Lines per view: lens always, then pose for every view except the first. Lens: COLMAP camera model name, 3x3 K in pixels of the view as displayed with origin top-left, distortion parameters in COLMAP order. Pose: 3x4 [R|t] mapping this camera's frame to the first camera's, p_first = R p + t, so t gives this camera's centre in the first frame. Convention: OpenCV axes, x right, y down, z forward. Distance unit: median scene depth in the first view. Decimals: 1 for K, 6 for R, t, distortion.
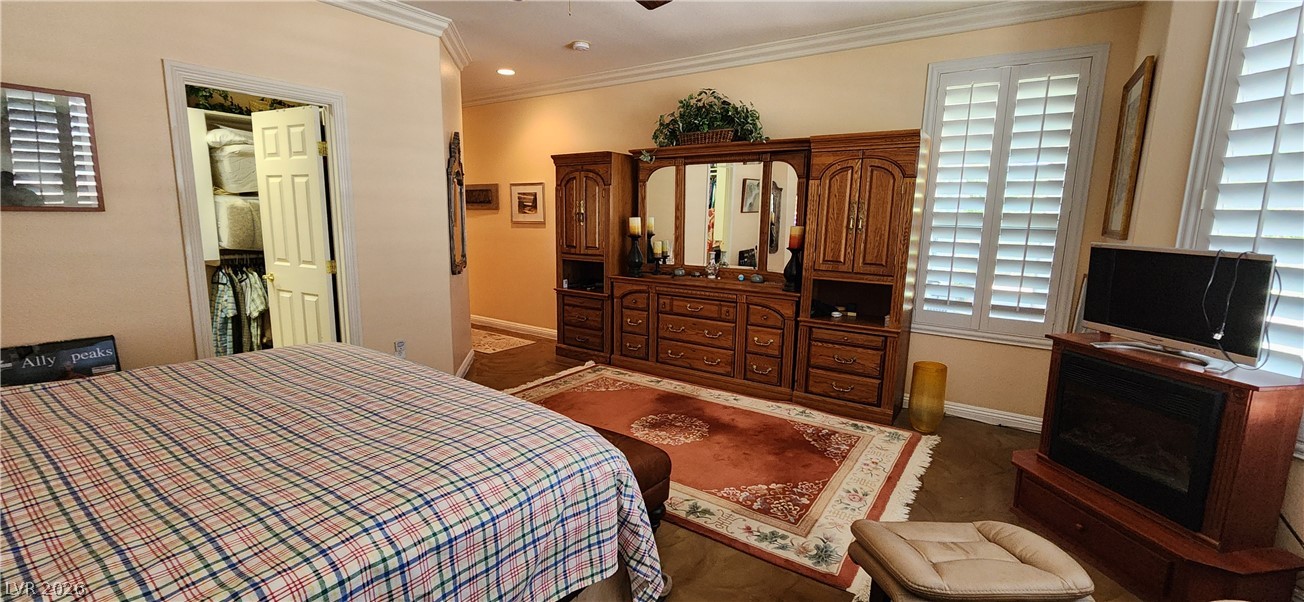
lens RADIAL K [[534.2, 0, 659.8], [0, 534.2, 303.1], [0, 0, 1]] dist [0.001338, -0.000166]
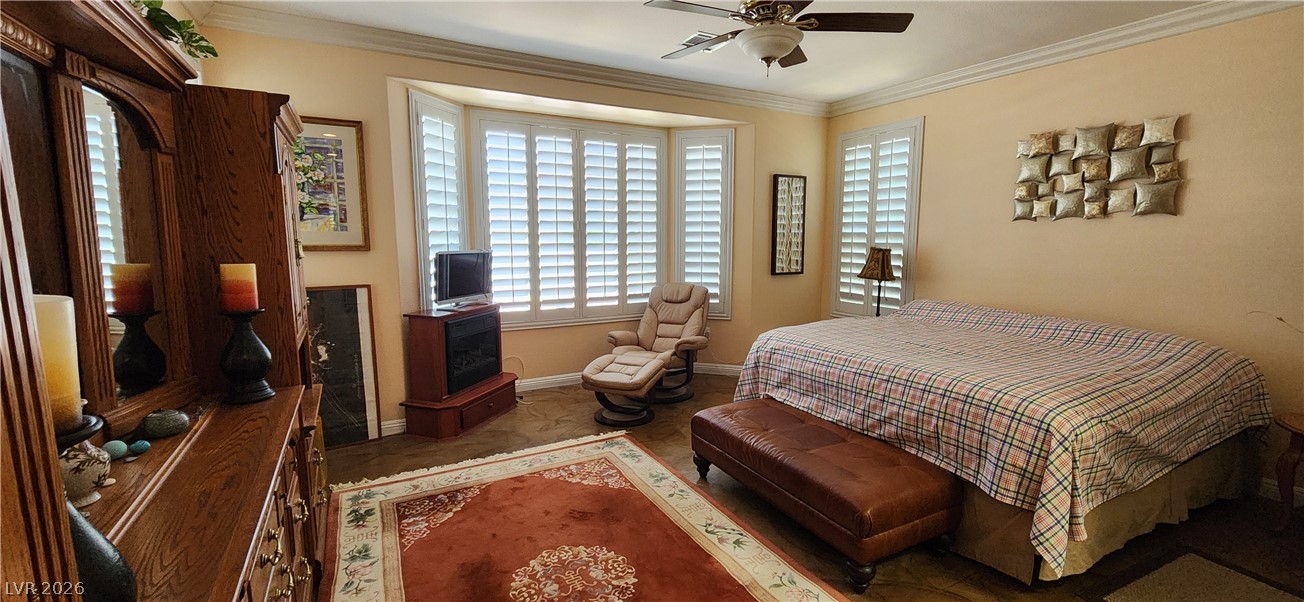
lens RADIAL K [[534.2, 0, 659.8], [0, 534.2, 303.1], [0, 0, 1]] dist [0.001338, -0.000166]
pose [[-0.894888, -0.083345, 0.438439, -0.356012], [0.047377, 0.959115, 0.279023, -0.282001], [-0.443769, 0.270466, -0.854352, 1.558049]]
